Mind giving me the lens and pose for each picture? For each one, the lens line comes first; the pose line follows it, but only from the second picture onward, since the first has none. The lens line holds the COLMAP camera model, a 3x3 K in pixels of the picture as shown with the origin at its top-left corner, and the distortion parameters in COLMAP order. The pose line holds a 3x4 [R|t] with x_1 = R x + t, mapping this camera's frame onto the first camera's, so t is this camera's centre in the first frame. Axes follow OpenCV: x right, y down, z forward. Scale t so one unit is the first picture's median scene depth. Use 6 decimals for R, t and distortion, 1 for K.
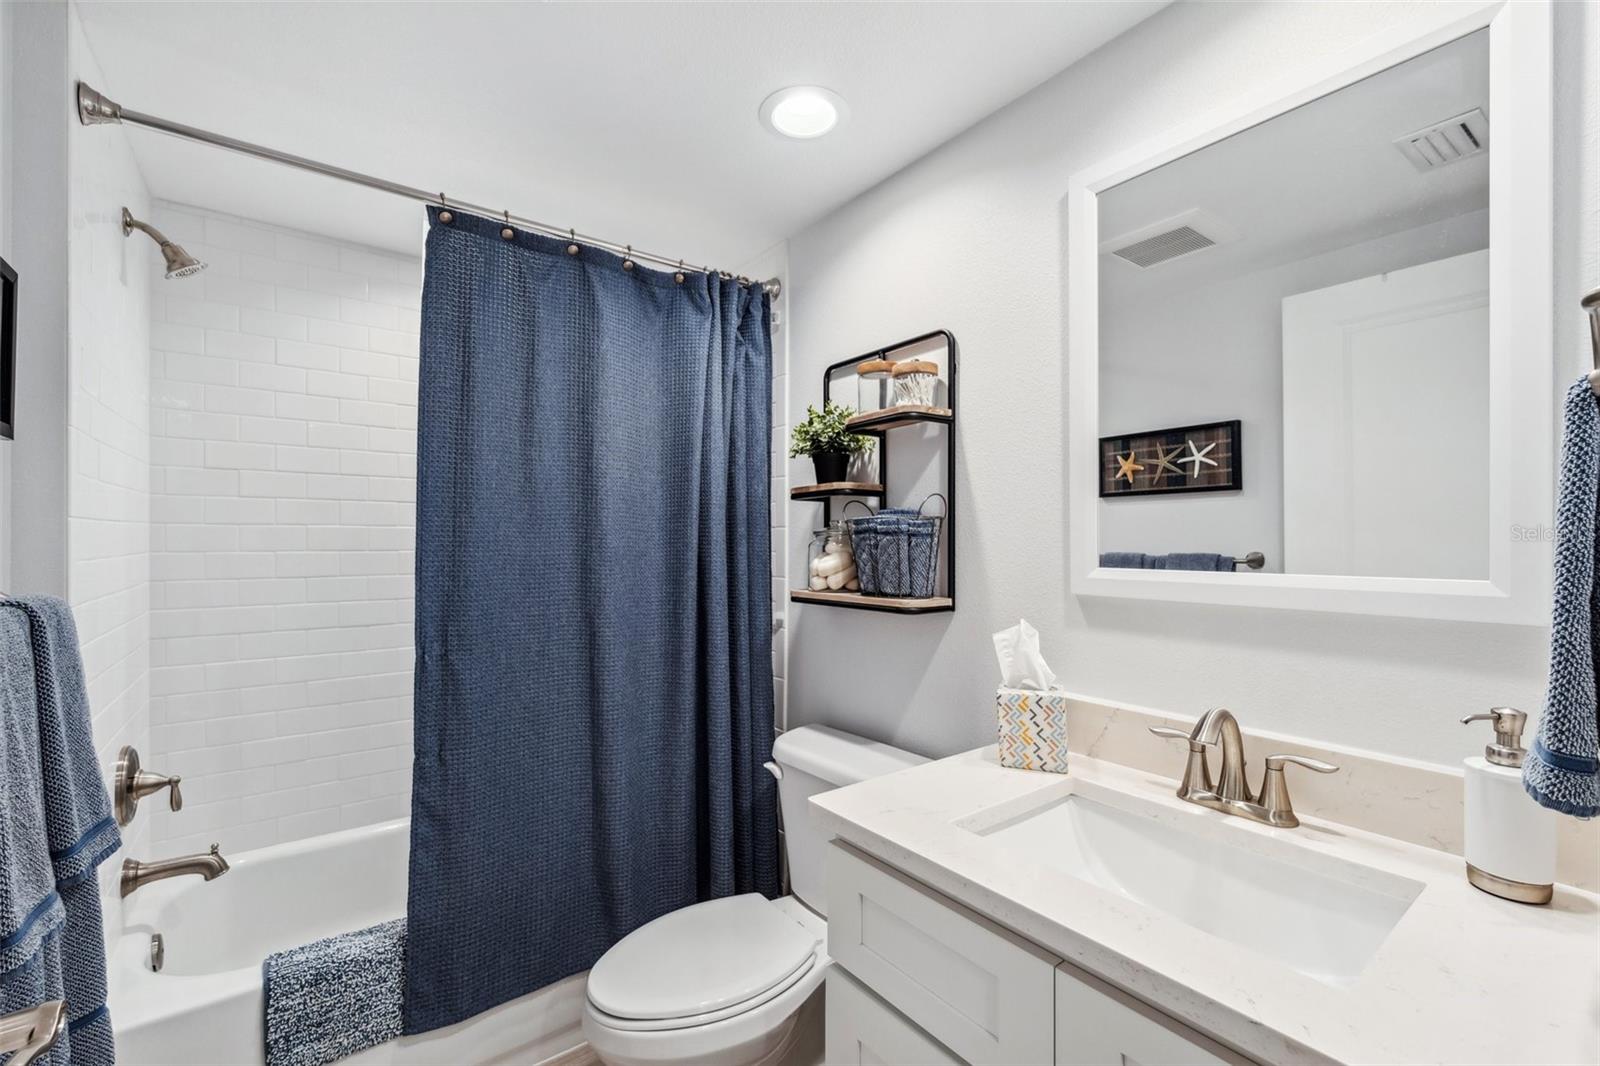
lens RADIAL K [[678.8, 0, 805.2], [0, 678.8, 544.8], [0, 0, 1]] dist [0.003716, -0.001785]
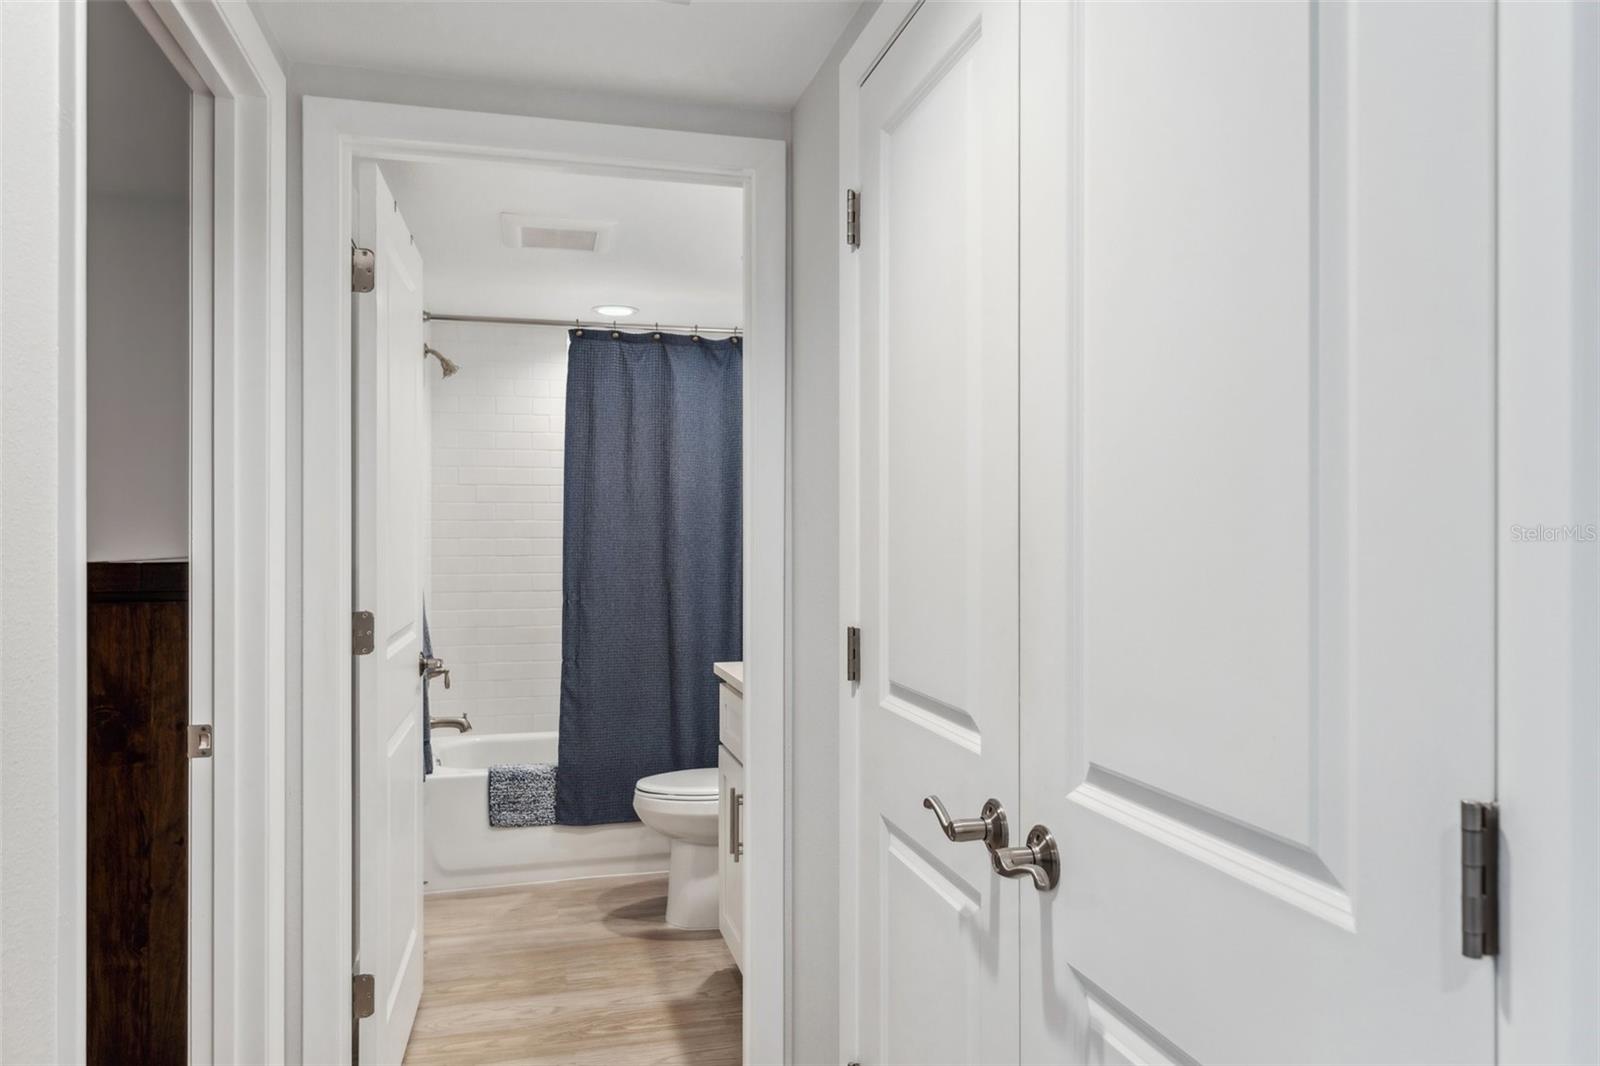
lens RADIAL K [[1061.4, 0, 797.7], [0, 1061.4, 531.6], [0, 0, 1]] dist [0.010139, 0.000334]
pose [[0.924316, -0.001414, -0.381626, 0.917357], [0.000331, 0.999996, -0.002903, 0.002969], [0.381629, 0.002557, 0.924312, -1.143780]]
